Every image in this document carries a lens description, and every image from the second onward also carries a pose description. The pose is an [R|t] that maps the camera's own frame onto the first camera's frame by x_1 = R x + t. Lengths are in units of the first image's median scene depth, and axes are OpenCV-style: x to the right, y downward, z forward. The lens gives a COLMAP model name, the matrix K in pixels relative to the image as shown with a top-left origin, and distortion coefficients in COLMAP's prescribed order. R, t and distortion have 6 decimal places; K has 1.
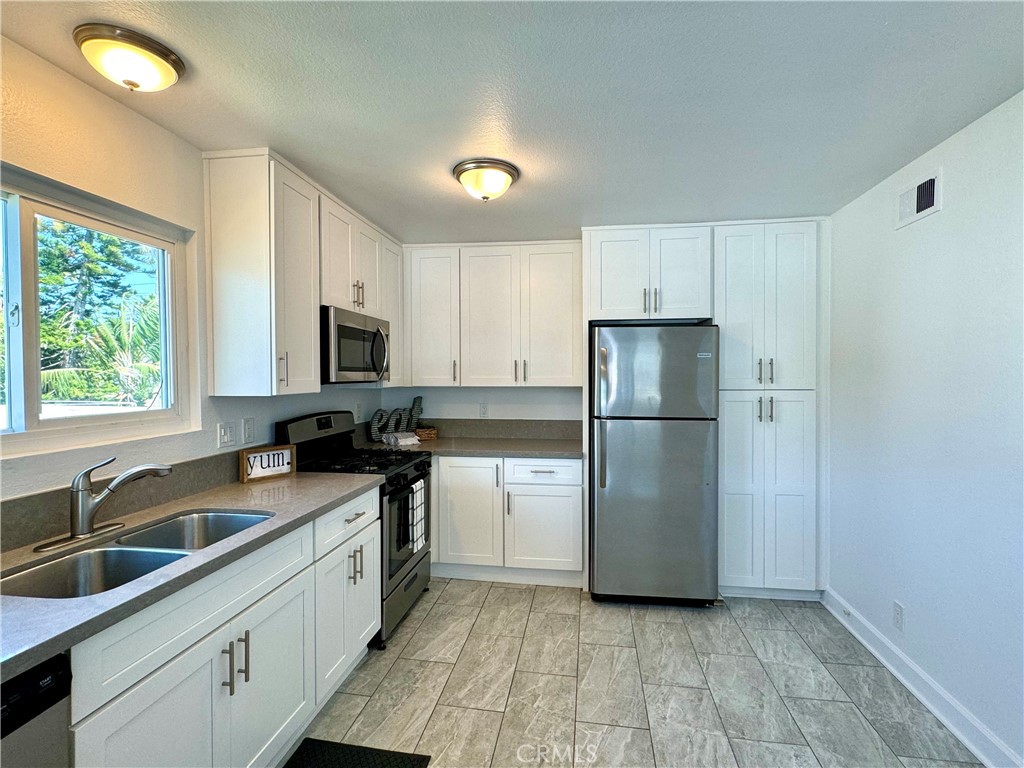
lens RADIAL K [[486.5, 0, 512.0], [0, 486.5, 381.2], [0, 0, 1]] dist [-0.001208, 0.002185]
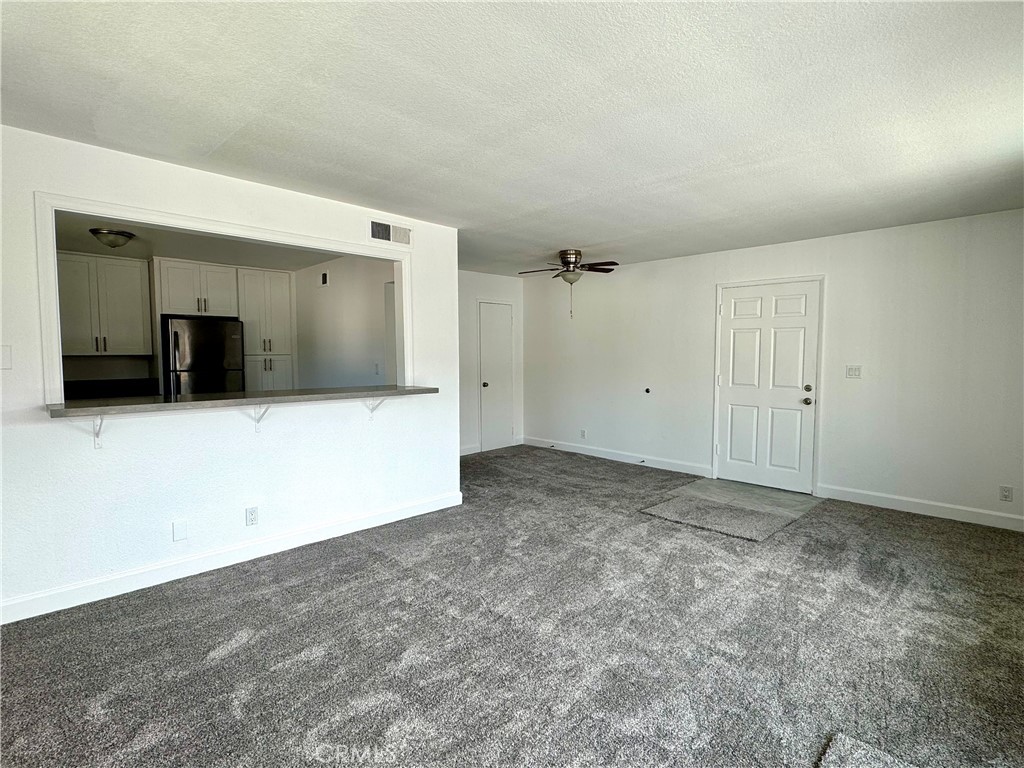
lens RADIAL K [[517.7, 0, 514.7], [0, 517.7, 381.3], [0, 0, 1]] dist [0.004462, 0.000738]
pose [[0.592859, -0.043284, 0.804142, -0.607869], [0.017817, 0.999015, 0.040638, 0.058816], [-0.805109, -0.009765, 0.593046, -1.108072]]
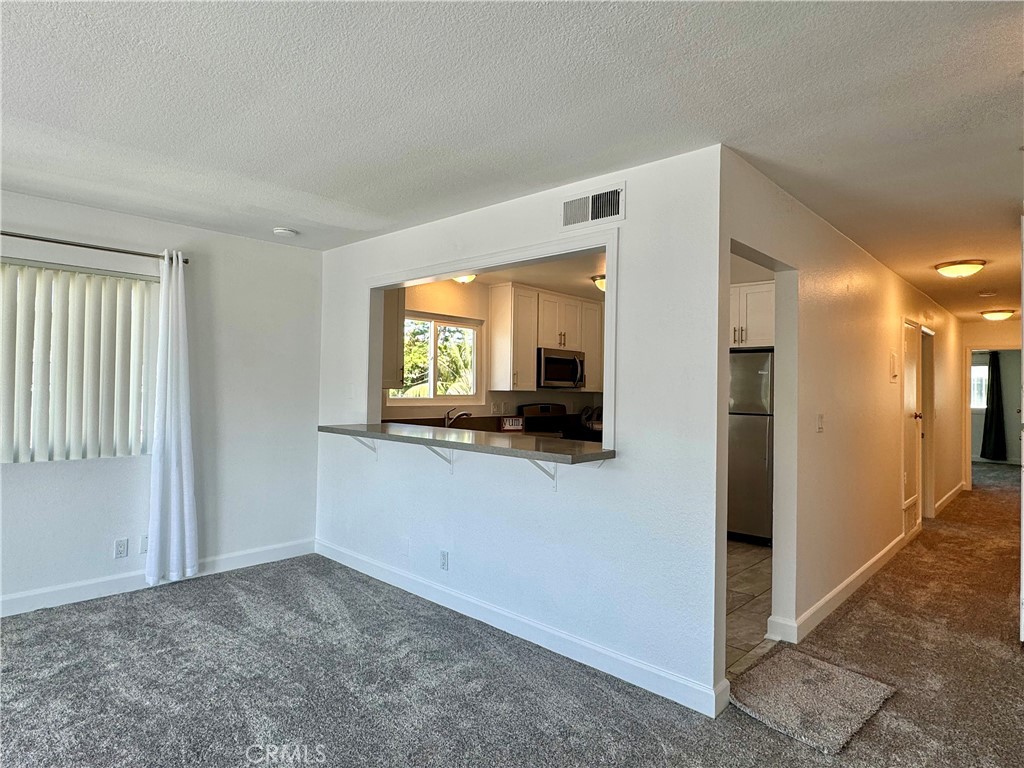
lens RADIAL K [[588.6, 0, 510.7], [0, 588.6, 378.1], [0, 0, 1]] dist [-0.000951, 0.000210]
pose [[0.823020, 0.002752, -0.568006, 0.780383], [-0.025627, 0.999150, -0.032292, 0.044215], [0.567434, 0.041134, 0.822390, -0.920420]]
